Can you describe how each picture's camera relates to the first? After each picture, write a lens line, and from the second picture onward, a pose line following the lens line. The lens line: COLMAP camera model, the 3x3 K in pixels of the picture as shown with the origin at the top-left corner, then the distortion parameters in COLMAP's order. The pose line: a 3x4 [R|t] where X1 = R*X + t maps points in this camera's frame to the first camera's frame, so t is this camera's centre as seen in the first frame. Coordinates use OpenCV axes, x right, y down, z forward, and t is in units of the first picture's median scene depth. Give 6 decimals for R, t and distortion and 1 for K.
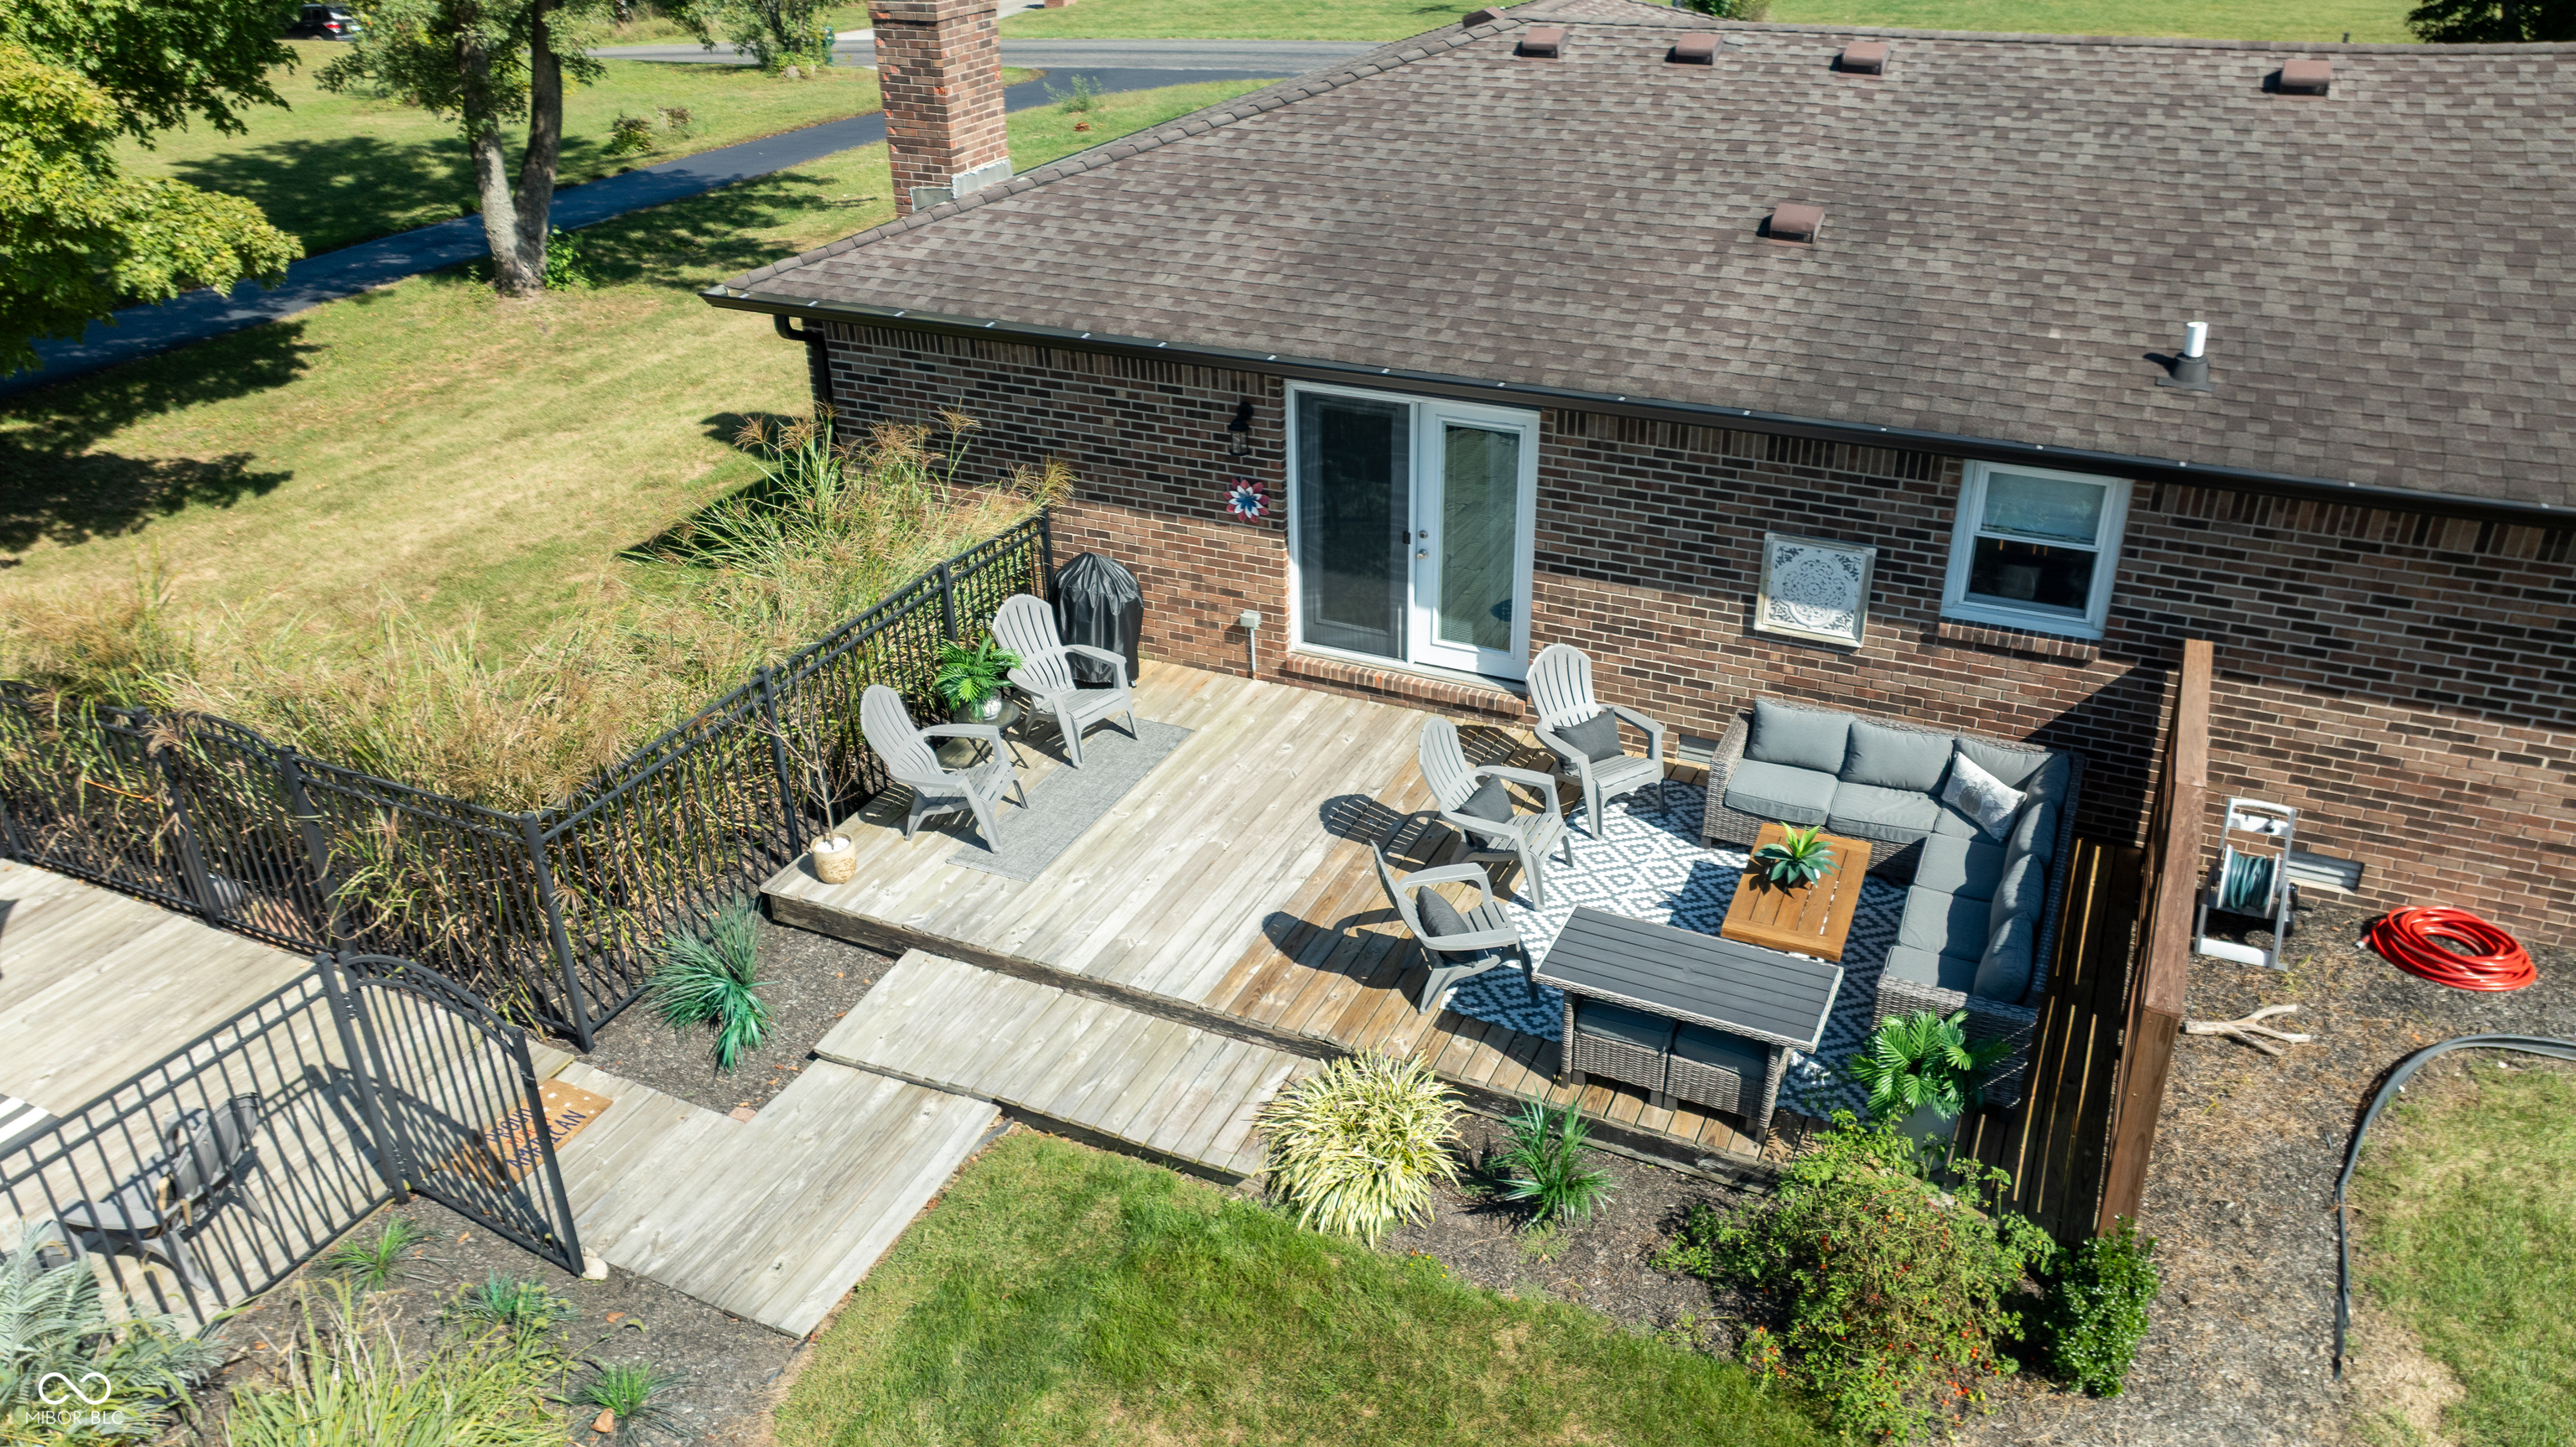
lens RADIAL K [[1820.6, 0, 1299.6], [0, 1820.6, 713.9], [0, 0, 1]] dist [-0.034741, 0.051343]
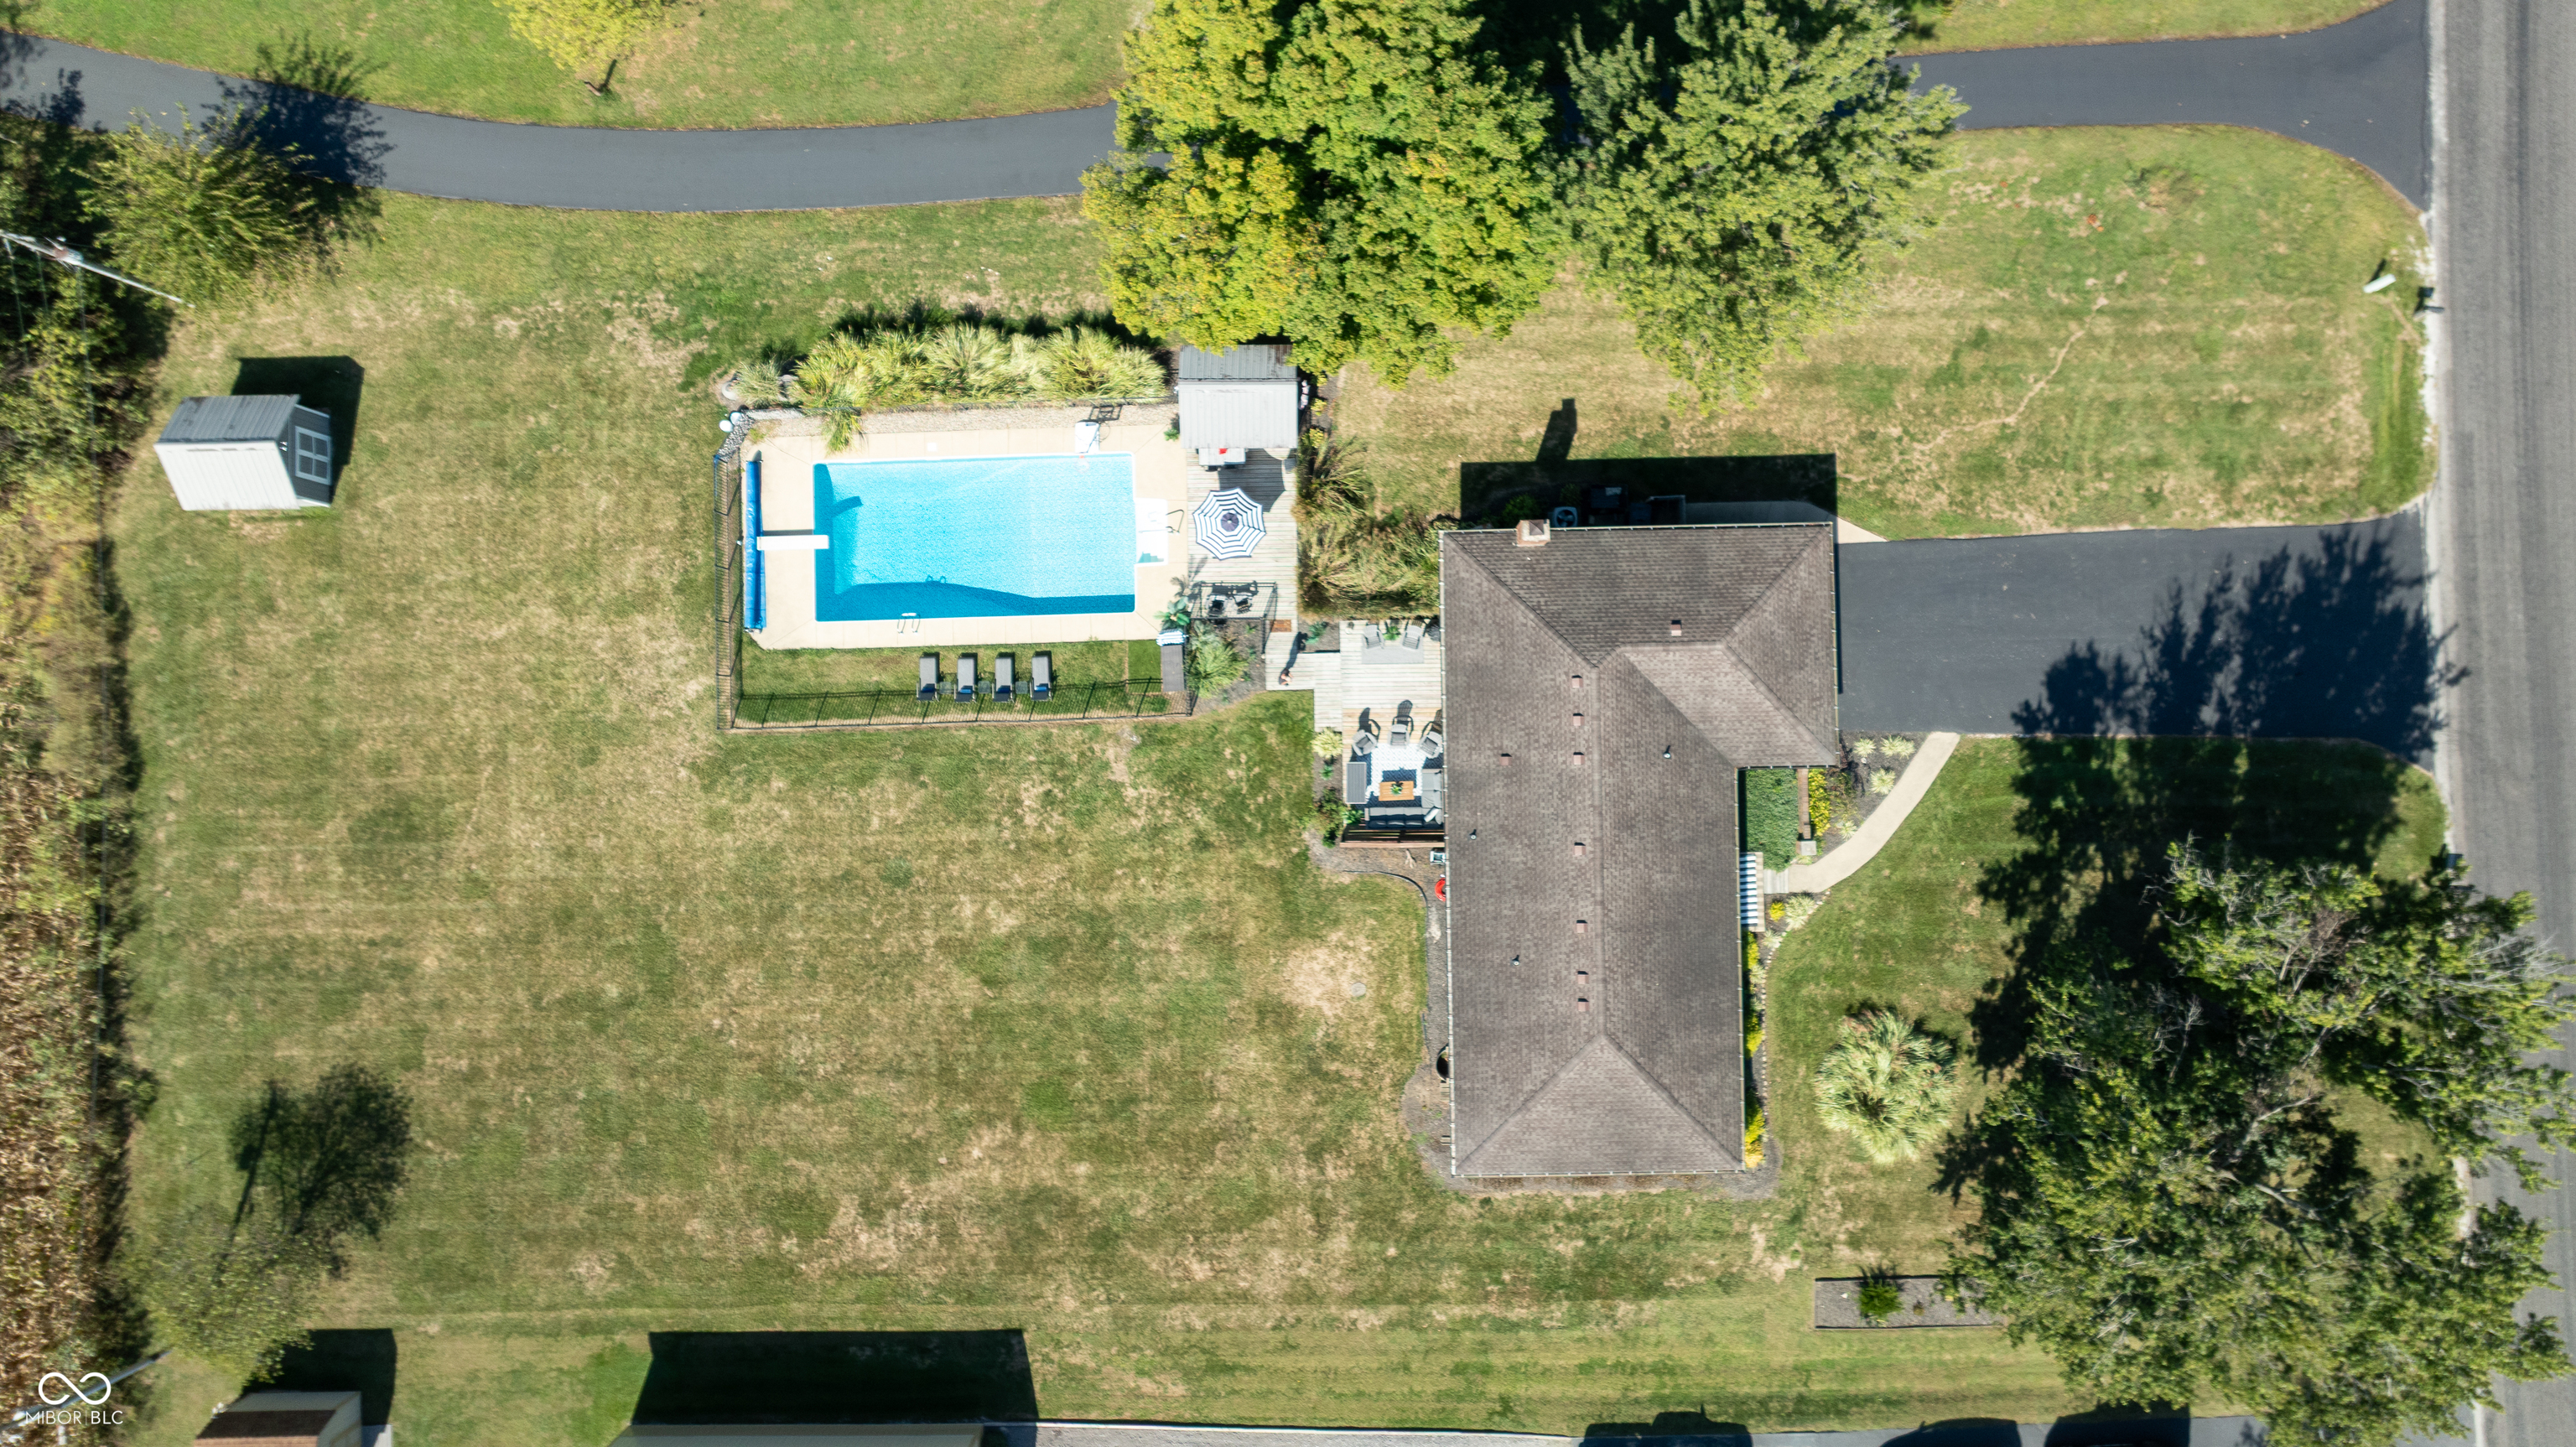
lens RADIAL K [[1820.6, 0, 1299.6], [0, 1820.6, 713.9], [0, 0, 1]] dist [-0.034741, 0.051343]
pose [[0.436097, 0.899896, 0.002348, -0.099051], [-0.412407, 0.197535, 0.889326, -4.740089], [0.799837, -0.388801, 0.457268, -1.766050]]
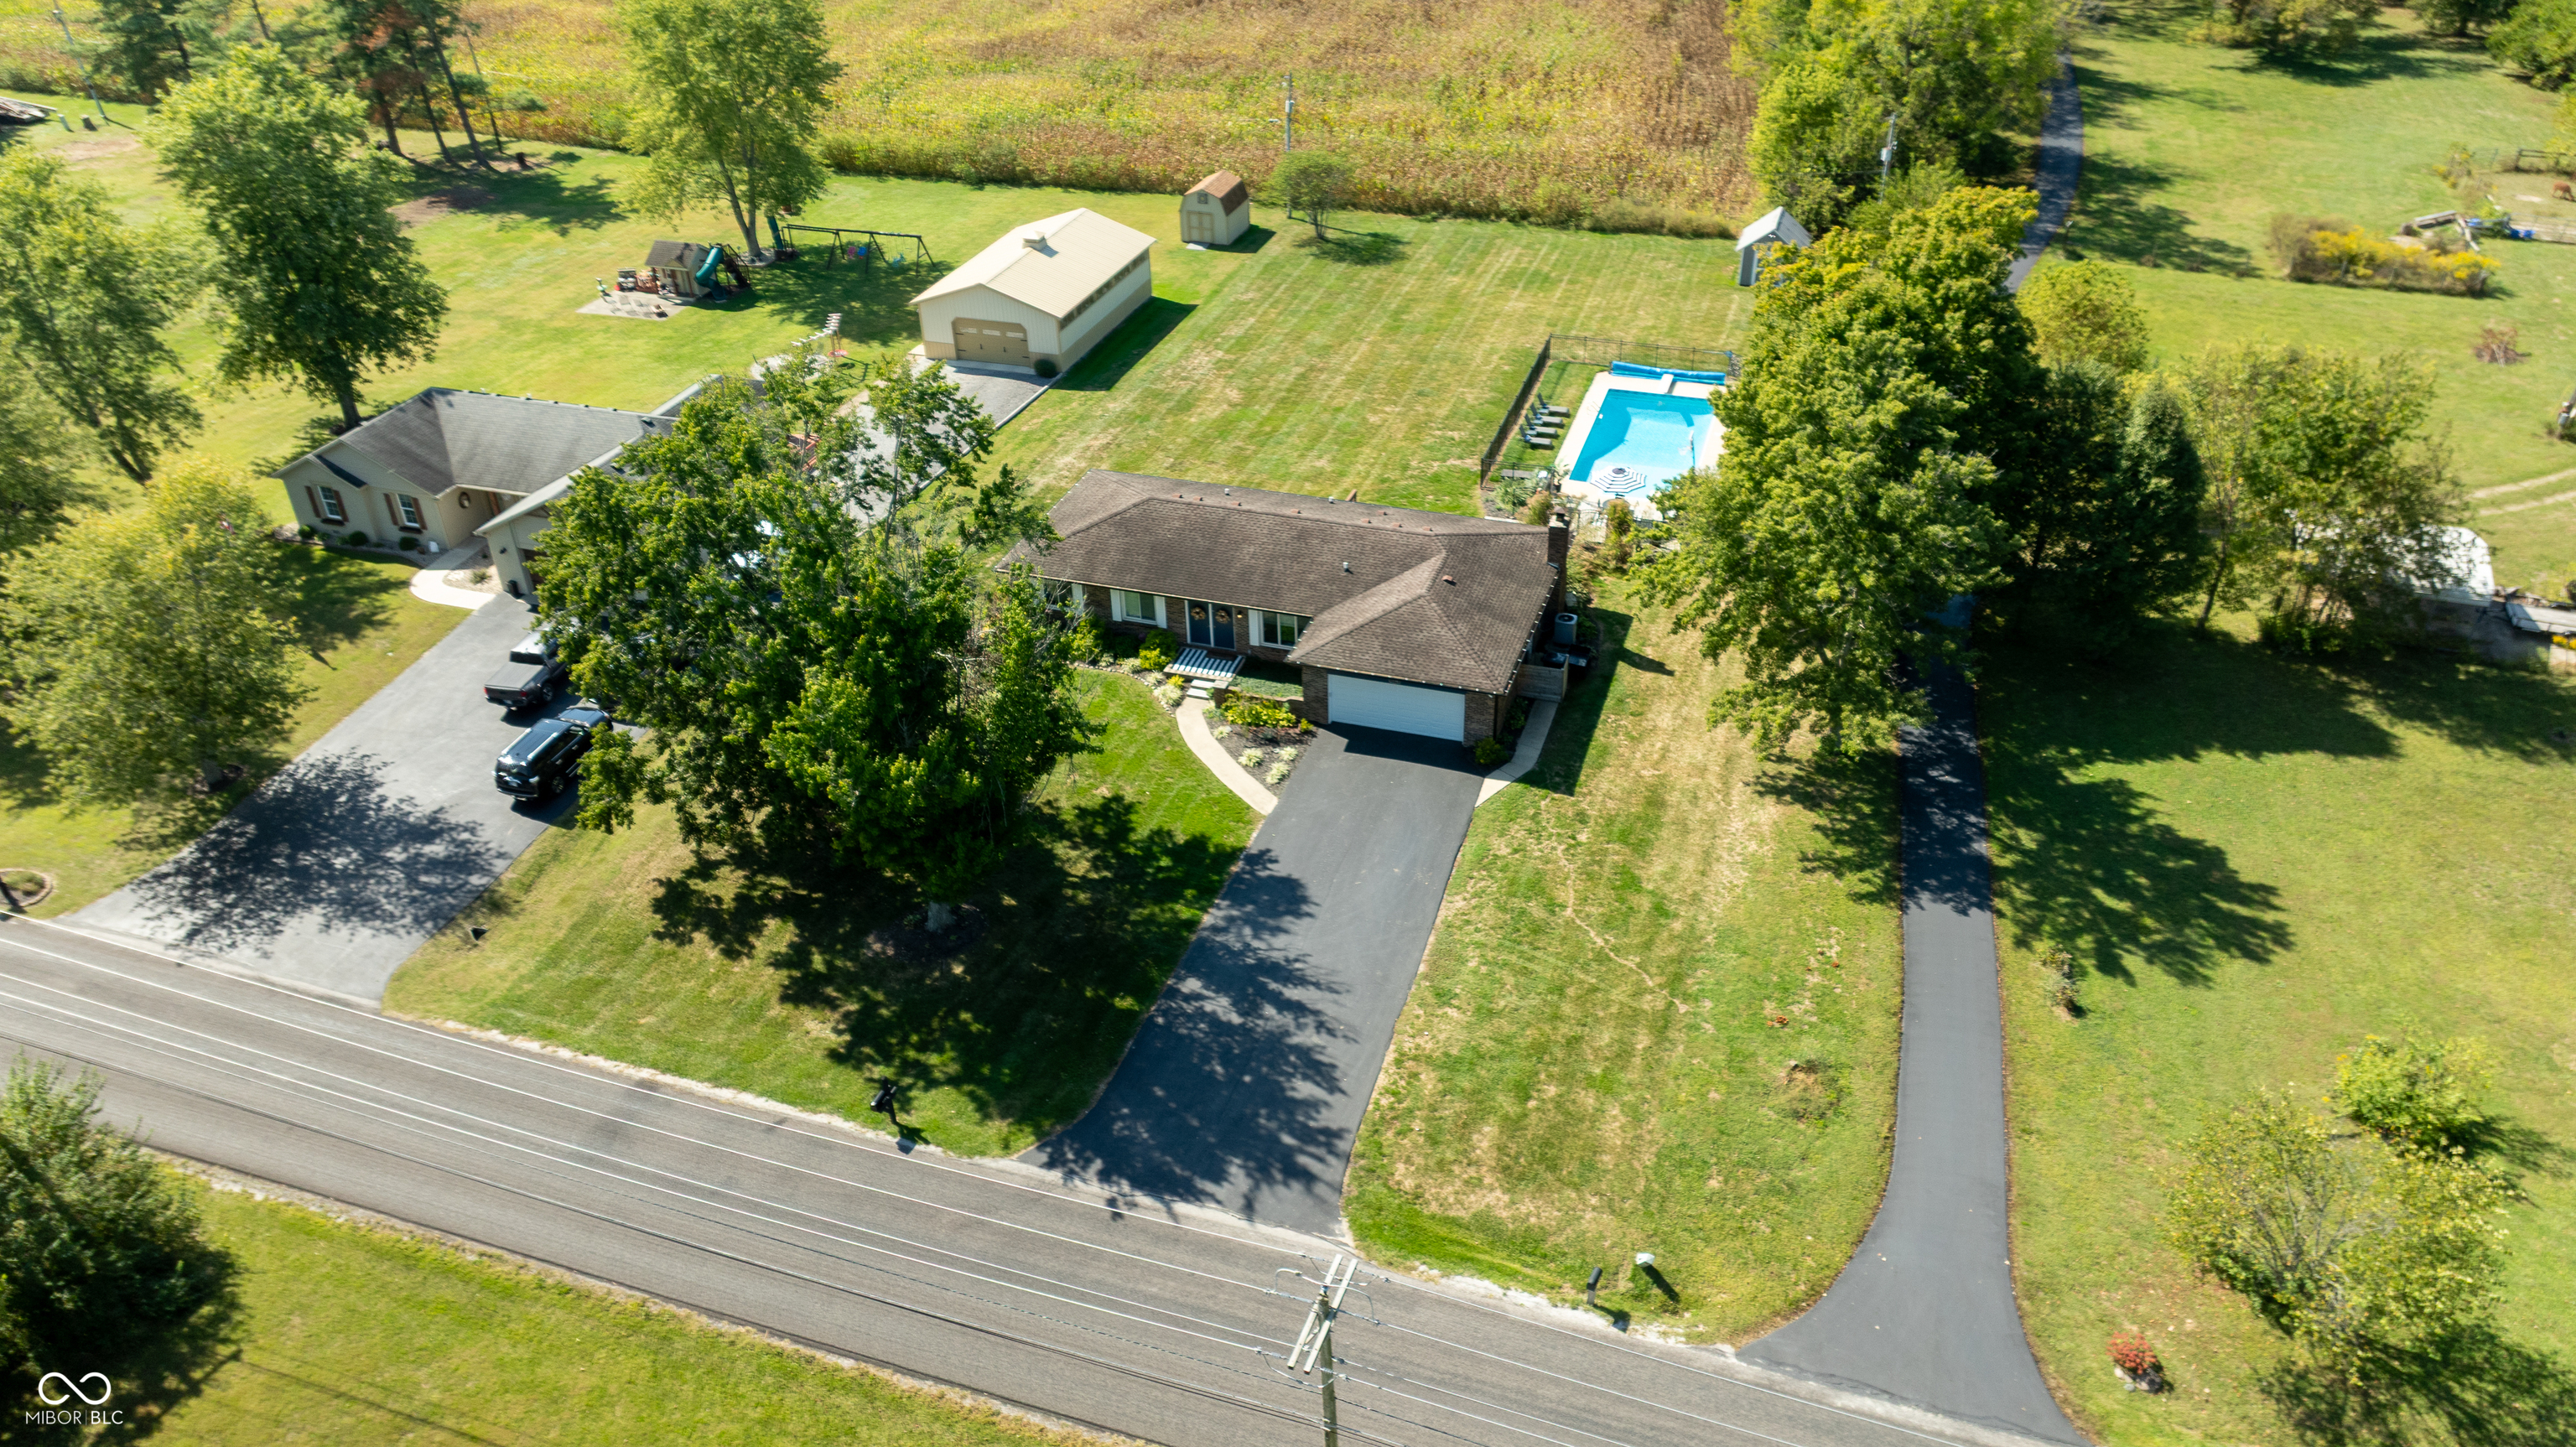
lens RADIAL K [[1814.1, 0, 1300.5], [0, 1814.1, 719.4], [0, 0, 1]] dist [-0.013759, 0.000056]
pose [[-0.992801, 0.093183, -0.075252, 1.144006], [-0.020427, 0.487346, 0.872970, -5.587802], [0.118019, 0.868223, -0.481934, 4.791877]]
